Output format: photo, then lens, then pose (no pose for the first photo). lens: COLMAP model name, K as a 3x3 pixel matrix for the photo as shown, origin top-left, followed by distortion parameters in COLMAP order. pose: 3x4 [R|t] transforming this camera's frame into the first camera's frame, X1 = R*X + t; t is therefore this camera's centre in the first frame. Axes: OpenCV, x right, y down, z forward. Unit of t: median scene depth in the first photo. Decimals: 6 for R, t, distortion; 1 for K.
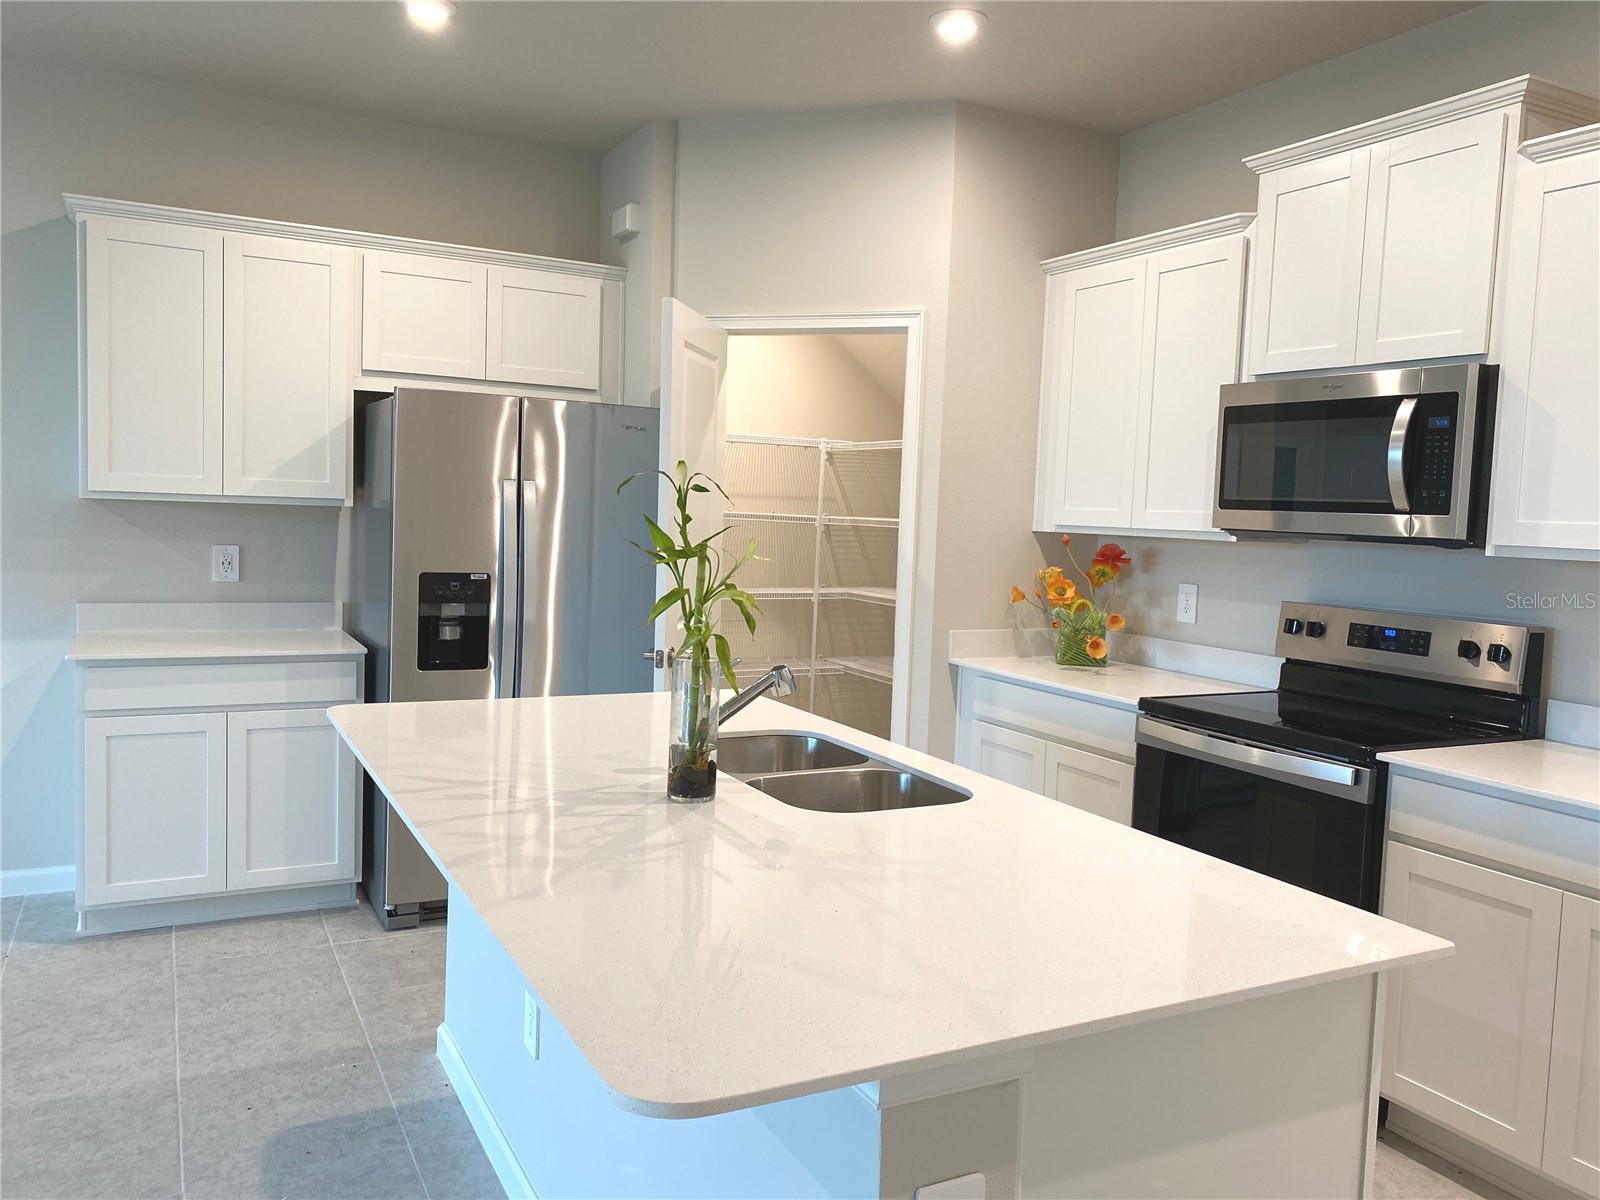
lens RADIAL K [[1245.2, 0, 801.7], [0, 1245.2, 611.3], [0, 0, 1]] dist [0.010902, -0.009647]
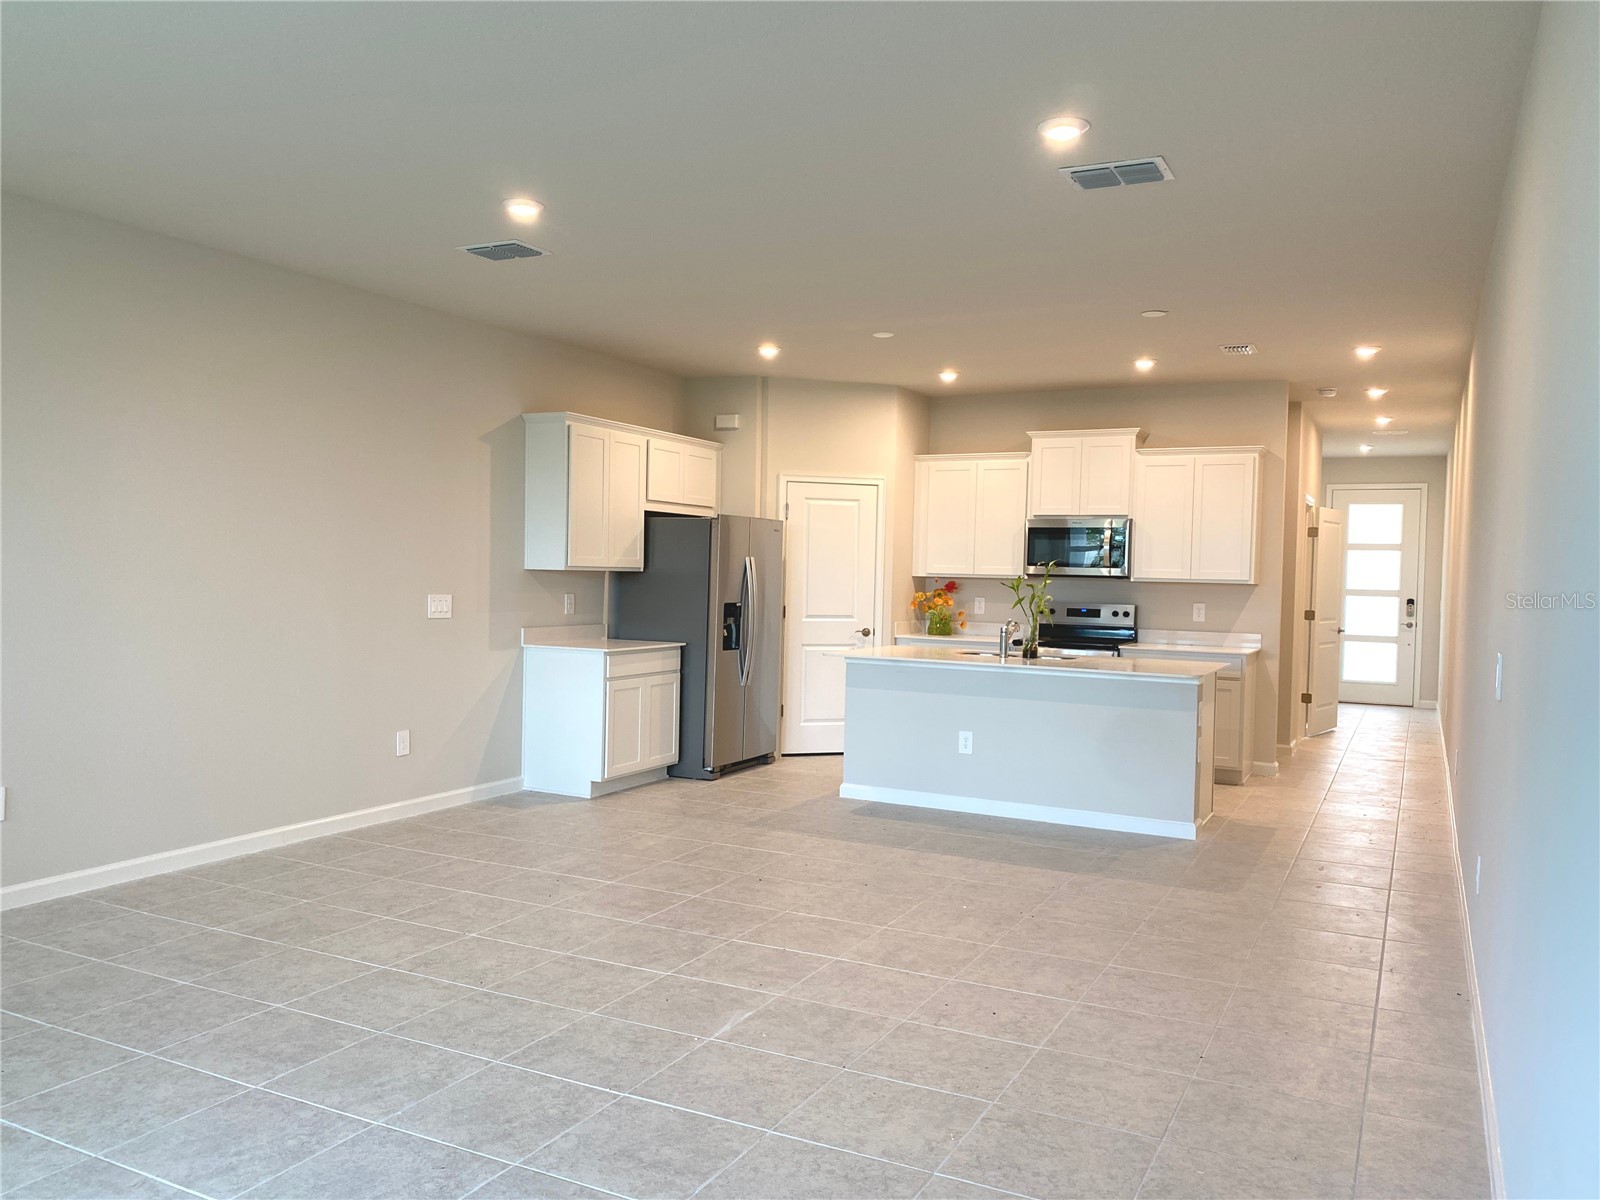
lens RADIAL K [[1218.5, 0, 798.6], [0, 1218.5, 662.0], [0, 0, 1]] dist [-0.008236, -0.006263]
pose [[0.814570, -0.062296, 0.576711, -1.401554], [0.056774, 0.998005, 0.027614, 0.018374], [-0.577281, 0.010248, 0.816481, -0.730494]]
